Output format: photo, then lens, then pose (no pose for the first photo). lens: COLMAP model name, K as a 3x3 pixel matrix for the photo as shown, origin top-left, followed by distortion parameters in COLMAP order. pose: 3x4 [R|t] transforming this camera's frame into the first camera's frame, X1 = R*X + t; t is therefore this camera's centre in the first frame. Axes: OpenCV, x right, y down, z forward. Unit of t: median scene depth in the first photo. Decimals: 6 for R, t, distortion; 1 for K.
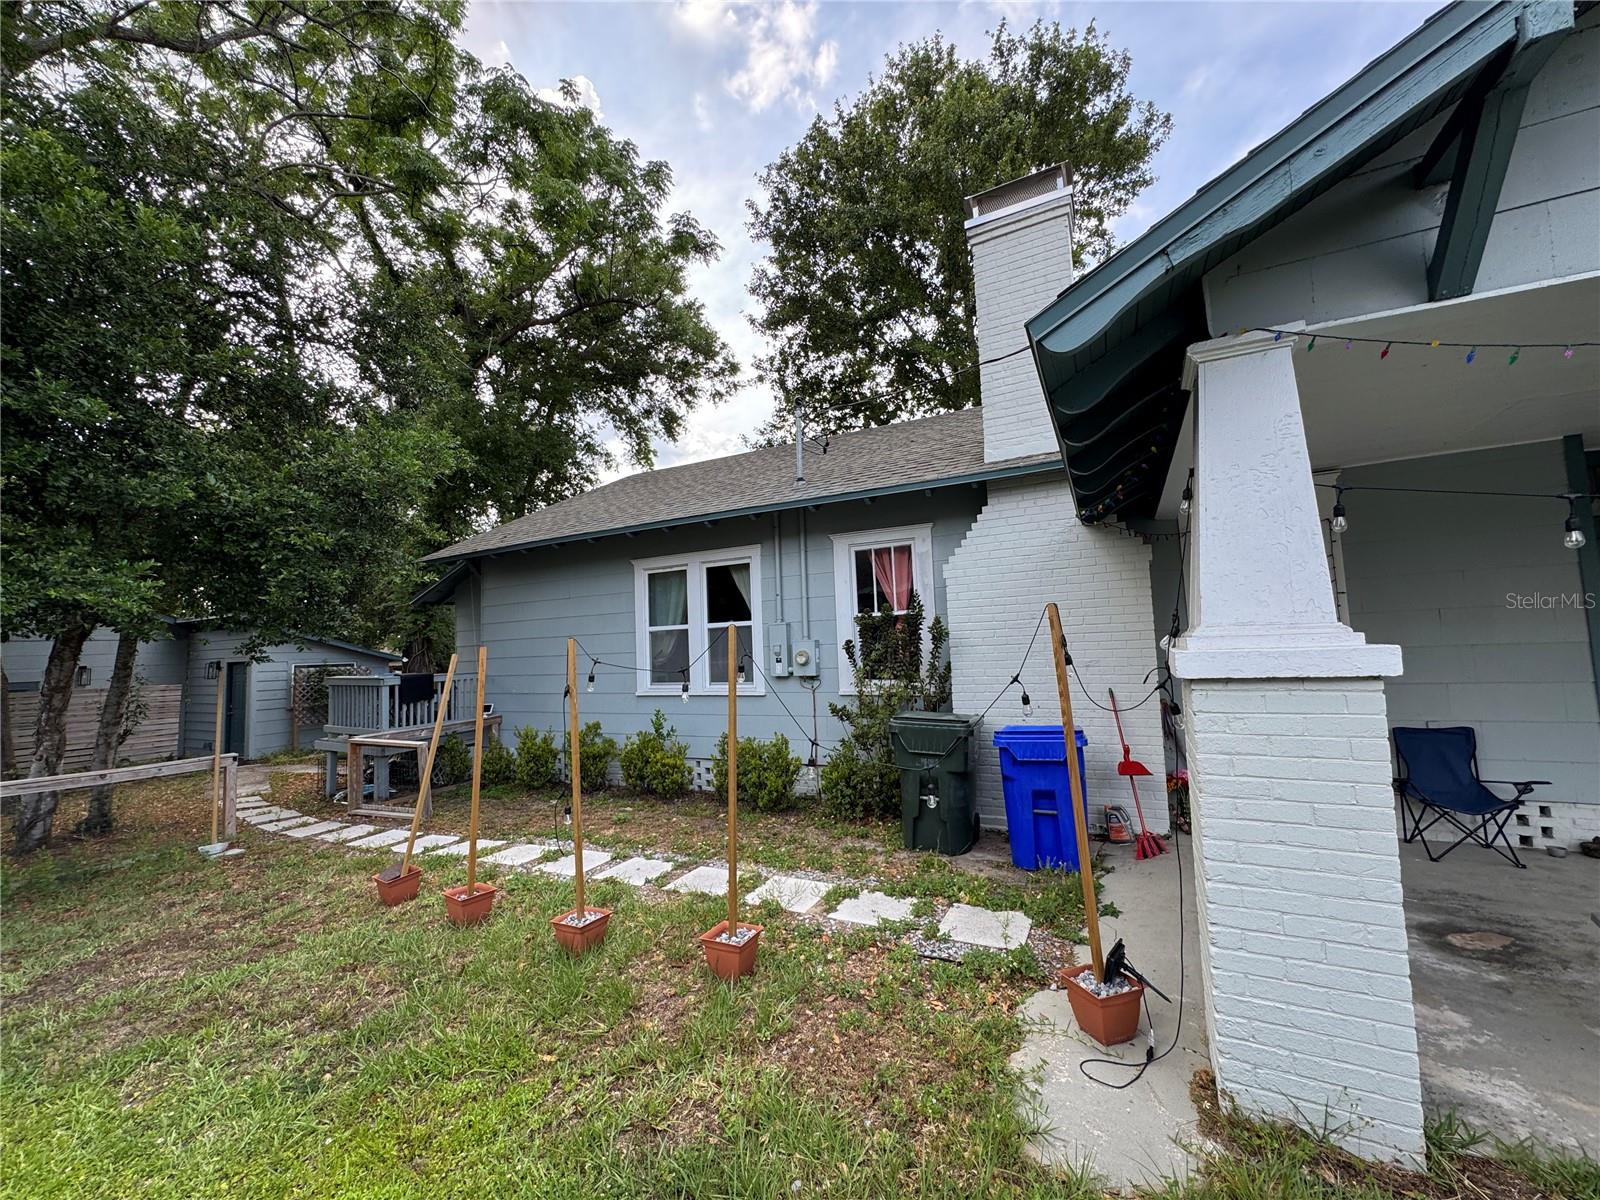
lens RADIAL K [[650.0, 0, 800.0], [0, 650.0, 600.0], [0, 0, 1]] dist [-0.000667, -0.000077]
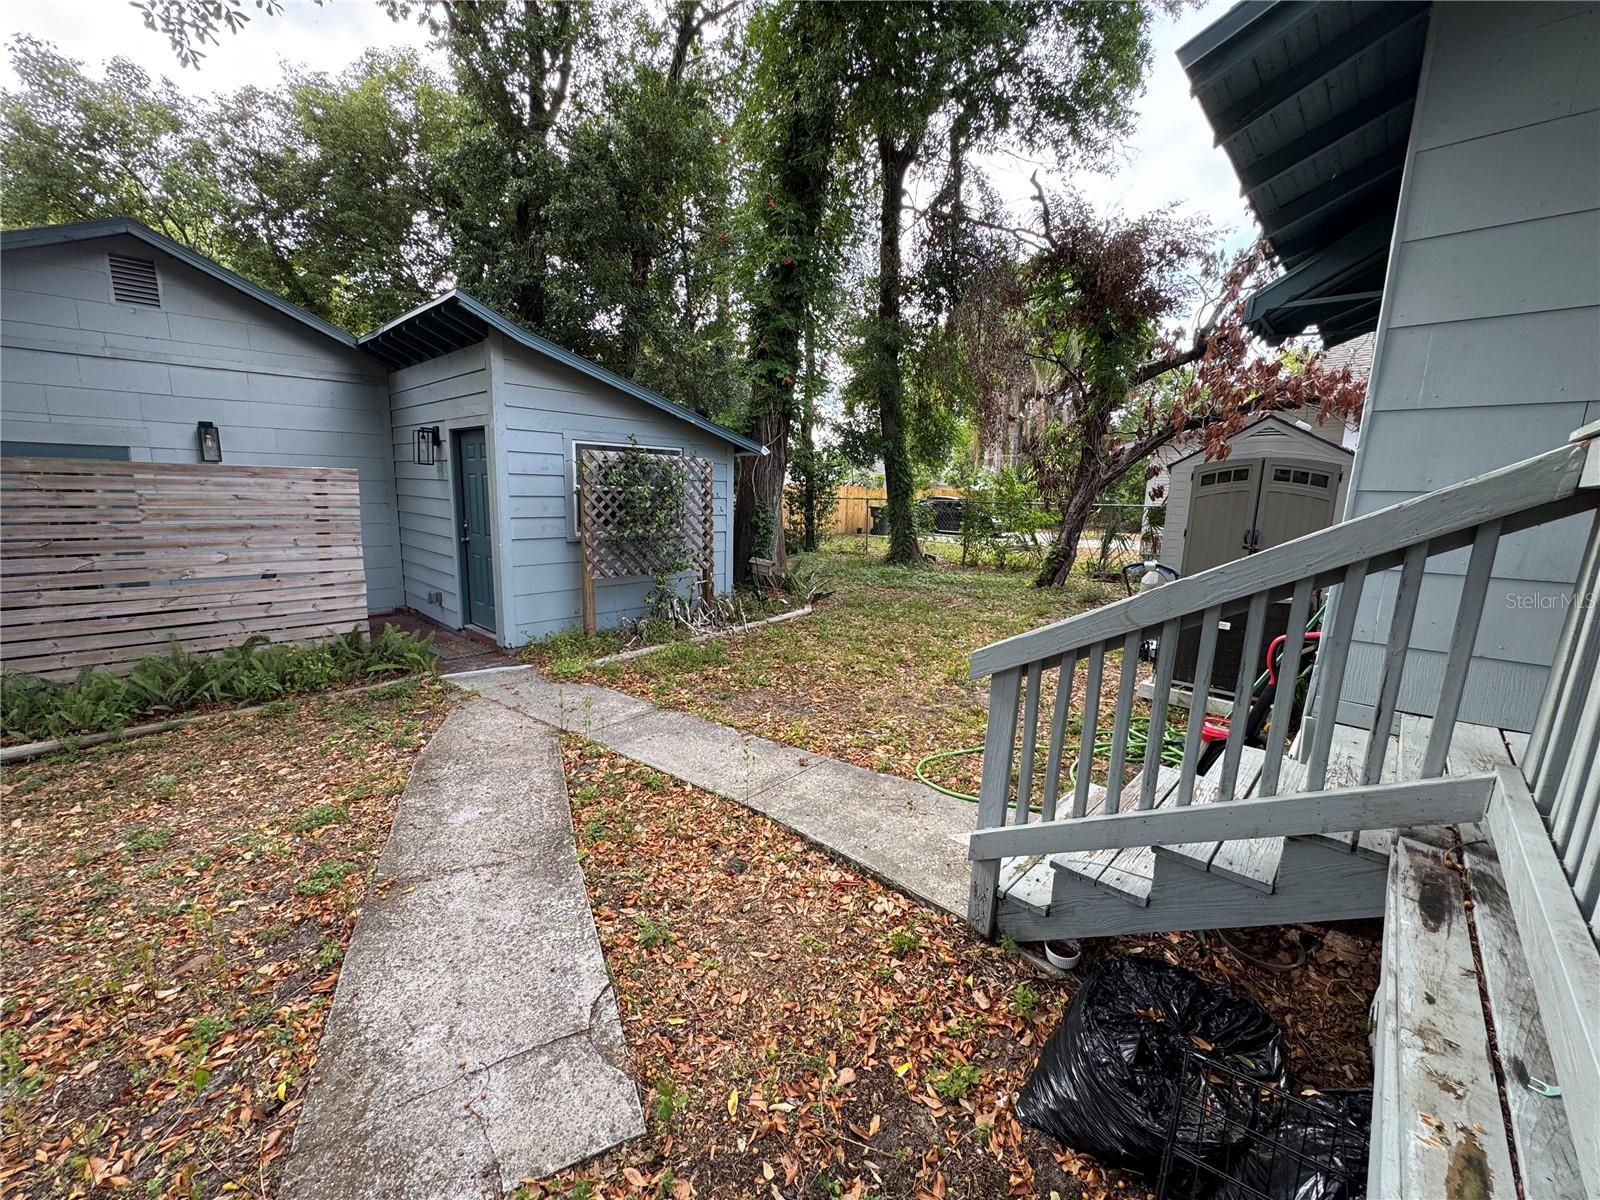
lens RADIAL K [[632.8, 0, 800.0], [0, 632.8, 600.0], [0, 0, 1]] dist [-0.000345, -0.000033]
pose [[0.959944, 0.108550, -0.258312, -0.513996], [-0.039349, 0.964998, 0.259289, 0.086622], [0.277416, -0.238738, 0.930615, 0.621760]]
